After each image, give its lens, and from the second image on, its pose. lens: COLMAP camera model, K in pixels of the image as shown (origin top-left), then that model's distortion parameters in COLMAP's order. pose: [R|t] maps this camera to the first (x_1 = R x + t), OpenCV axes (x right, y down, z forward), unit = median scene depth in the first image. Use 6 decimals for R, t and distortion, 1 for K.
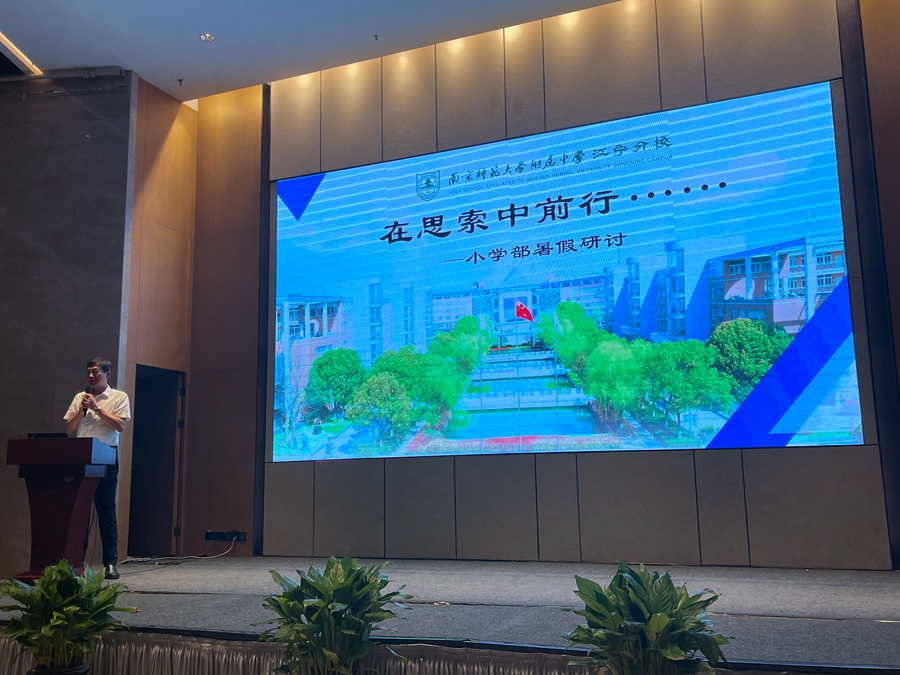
lens RADIAL K [[876.7, 0, 450.0], [0, 876.7, 337.5], [0, 0, 1]] dist [0.041531, -0.005479]
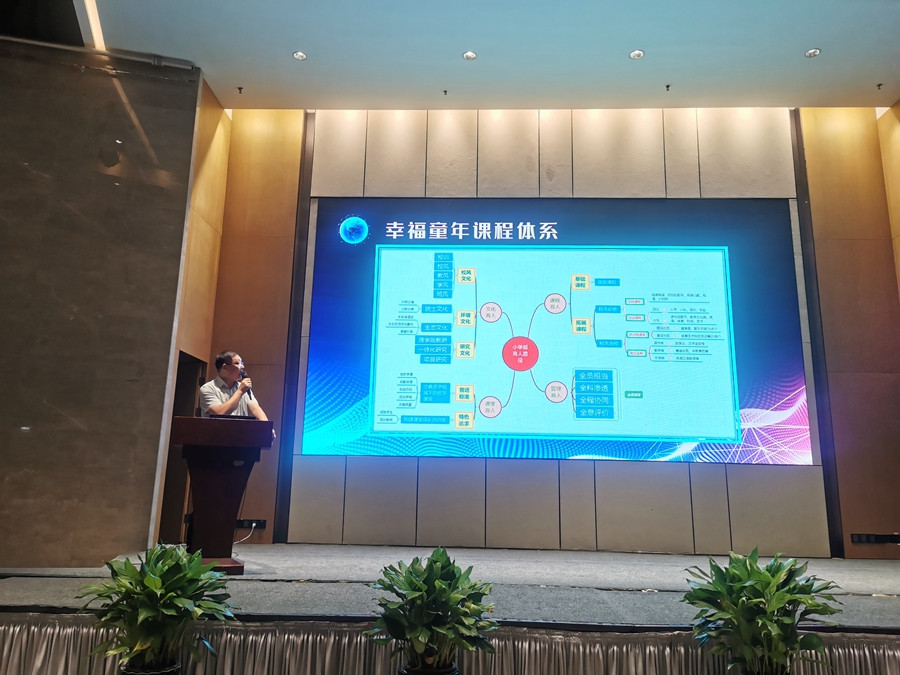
lens RADIAL K [[689.1, 0, 450.0], [0, 689.1, 337.5], [0, 0, 1]] dist [0.059553, -0.088053]
pose [[0.931071, 0.111226, 0.347470, -0.351877], [-0.096813, 0.993574, -0.058629, 0.032918], [-0.351758, 0.020949, 0.935856, 0.145695]]
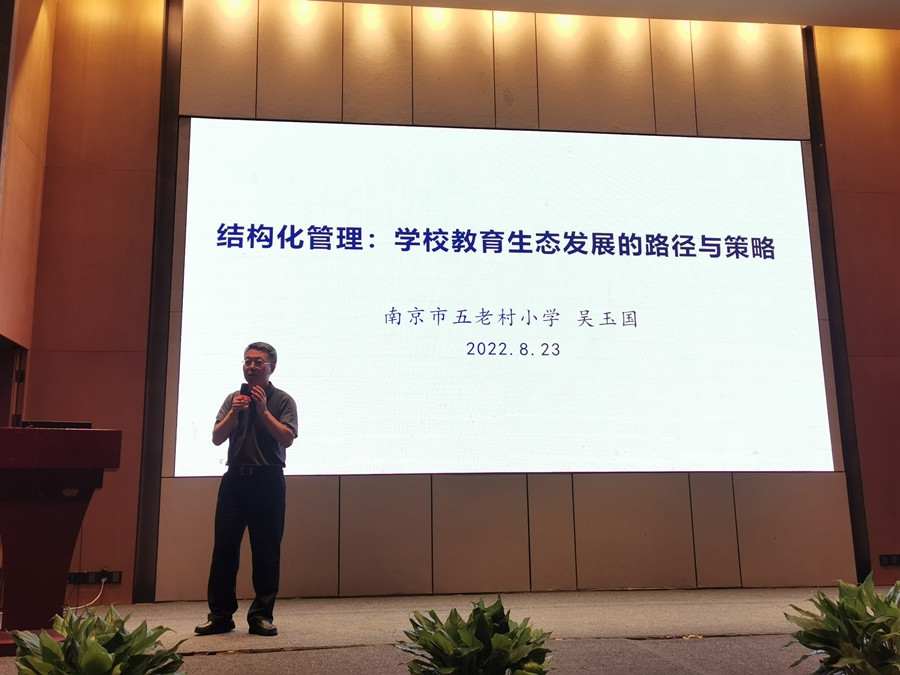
lens RADIAL K [[932.0, 0, 447.0], [0, 932.0, 314.7], [0, 0, 1]] dist [0.030229, 0.018750]
pose [[0.858852, 0.109868, 0.500302, -0.431435], [-0.085777, 0.993782, -0.070986, 0.039997], [-0.504990, 0.018052, 0.862936, 0.179296]]
